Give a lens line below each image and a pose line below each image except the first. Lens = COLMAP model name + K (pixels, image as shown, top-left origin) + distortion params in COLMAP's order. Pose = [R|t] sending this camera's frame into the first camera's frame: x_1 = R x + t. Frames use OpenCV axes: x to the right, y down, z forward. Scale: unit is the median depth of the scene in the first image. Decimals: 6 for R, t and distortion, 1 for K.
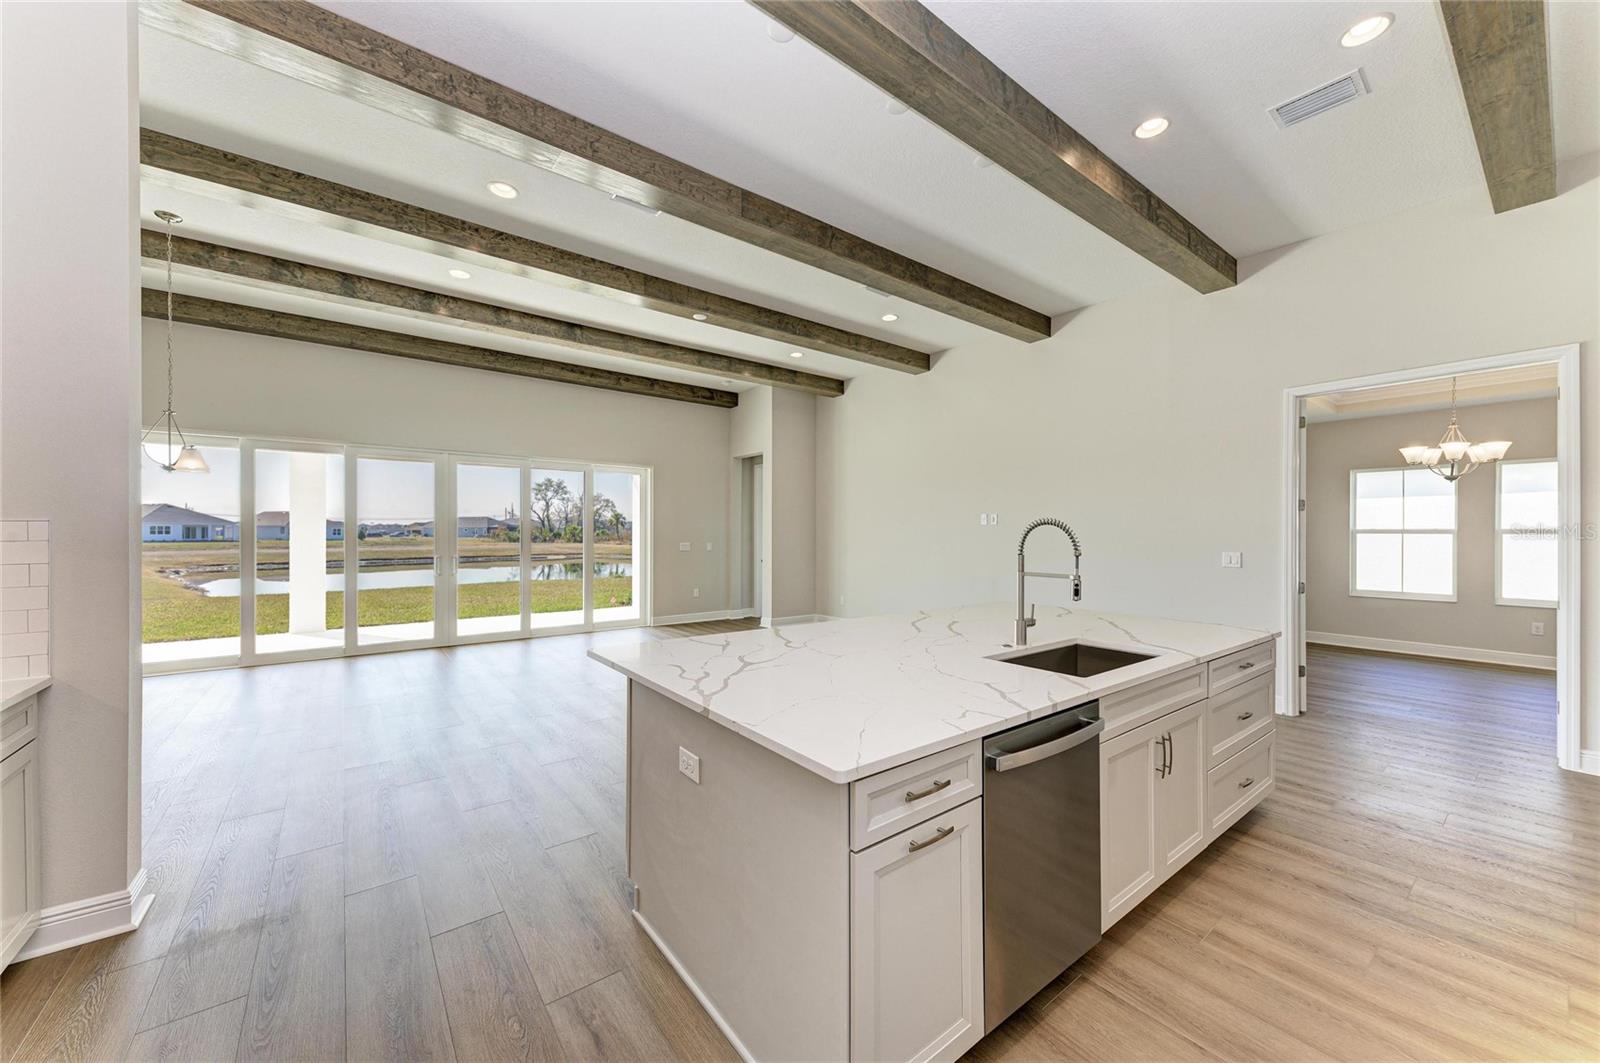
lens RADIAL K [[592.0, 0, 802.4], [0, 592.0, 535.2], [0, 0, 1]] dist [0.015268, 0.000001]
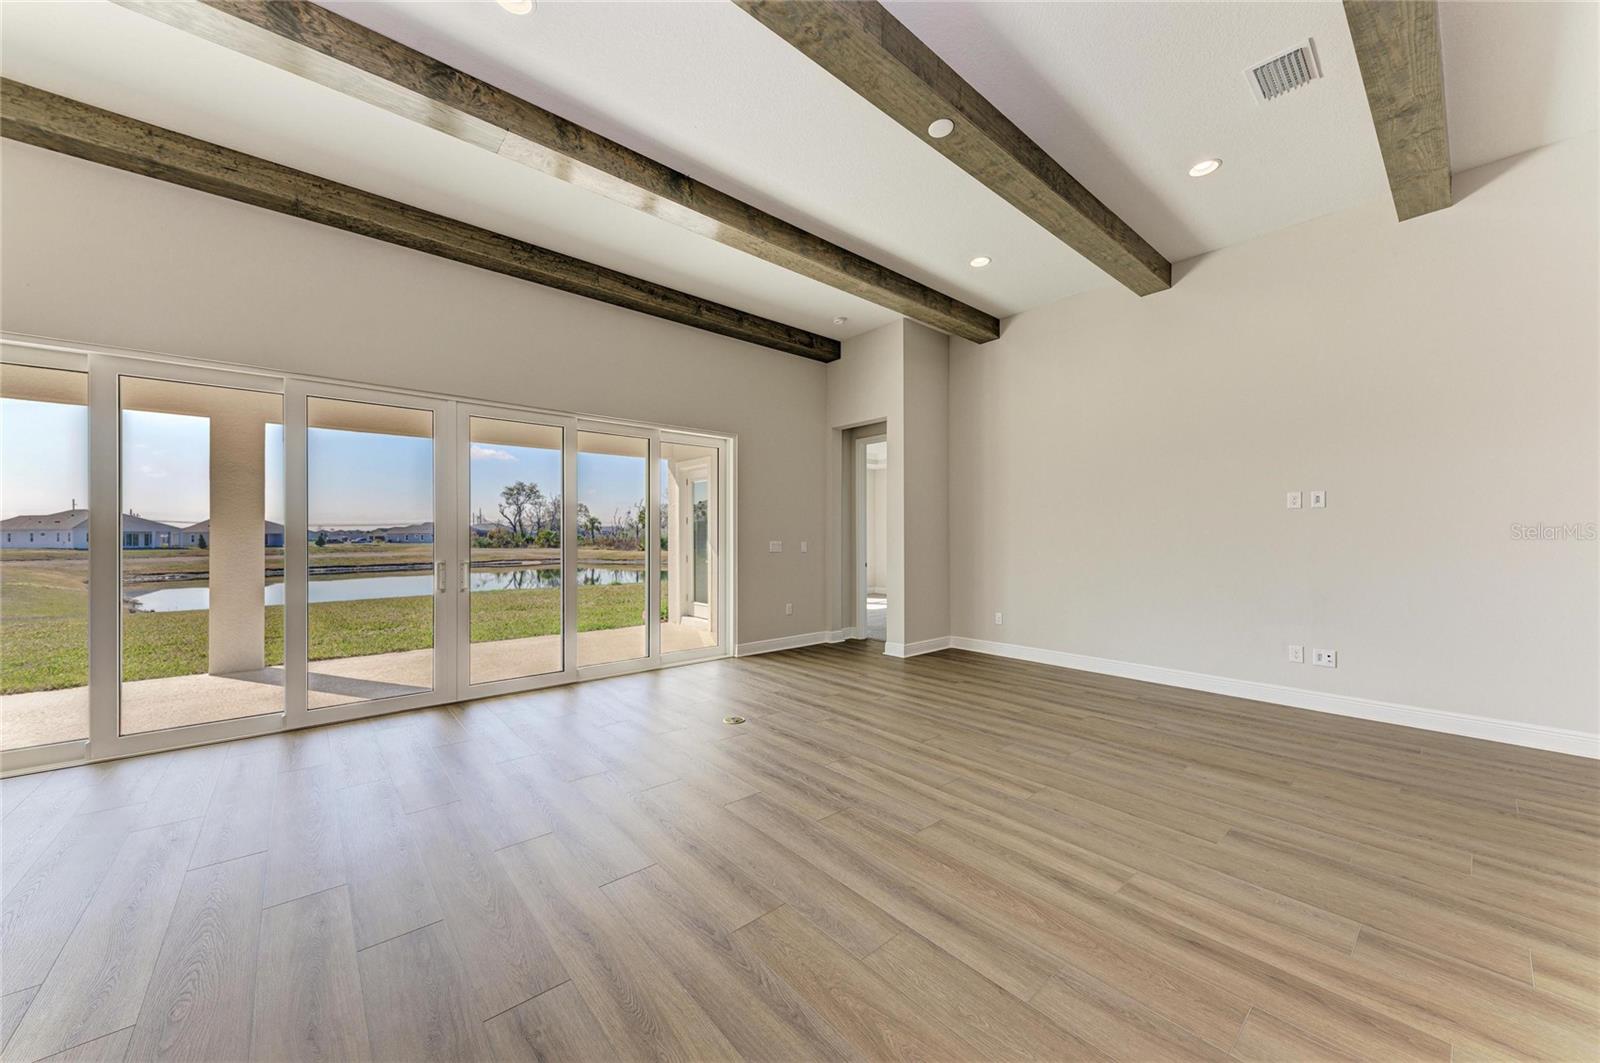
lens RADIAL K [[574.3, 0, 800.2], [0, 574.3, 535.9], [0, 0, 1]] dist [0.020890, -0.006401]
pose [[0.998545, -0.004918, 0.053707, -0.026932], [0.005265, 0.999966, -0.006320, 0.001387], [-0.053674, 0.006593, 0.998537, 0.037271]]
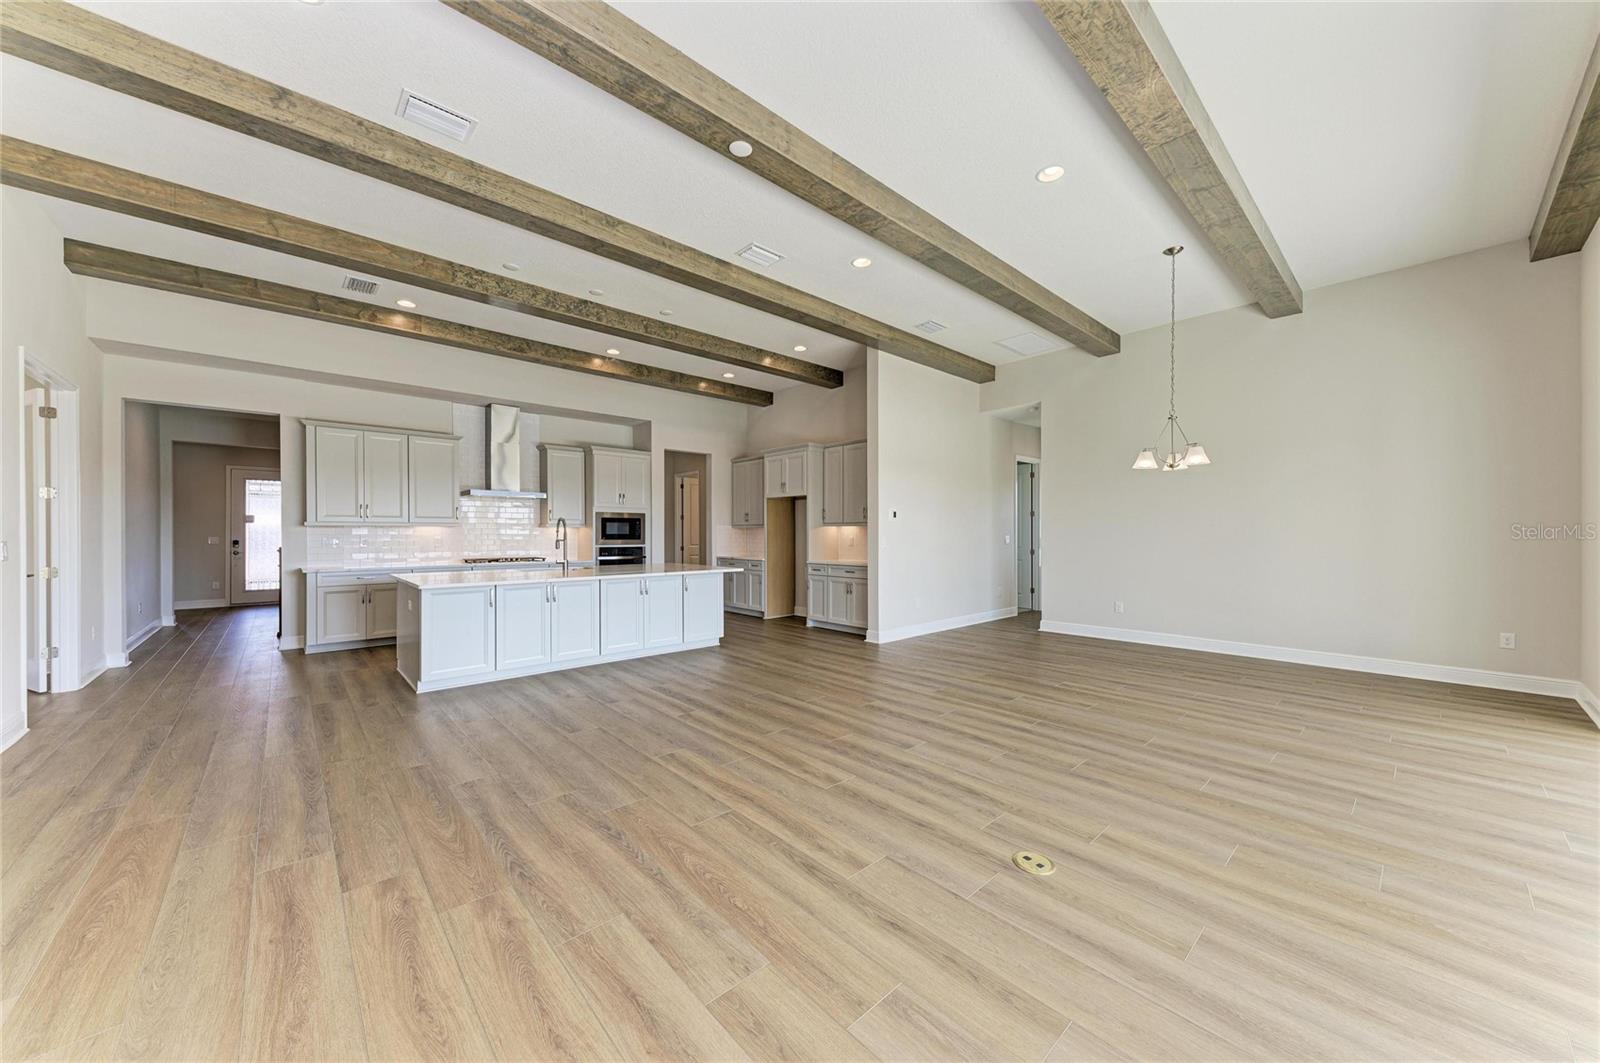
lens RADIAL K [[545.0, 0, 805.7], [0, 545.0, 530.8], [0, 0, 1]] dist [0.000373, -0.000003]
pose [[-0.996154, -0.000325, -0.087615, -0.014962], [-0.000207, 0.999999, -0.001359, 0.001138], [0.087615, -0.001336, -0.996153, 0.126367]]
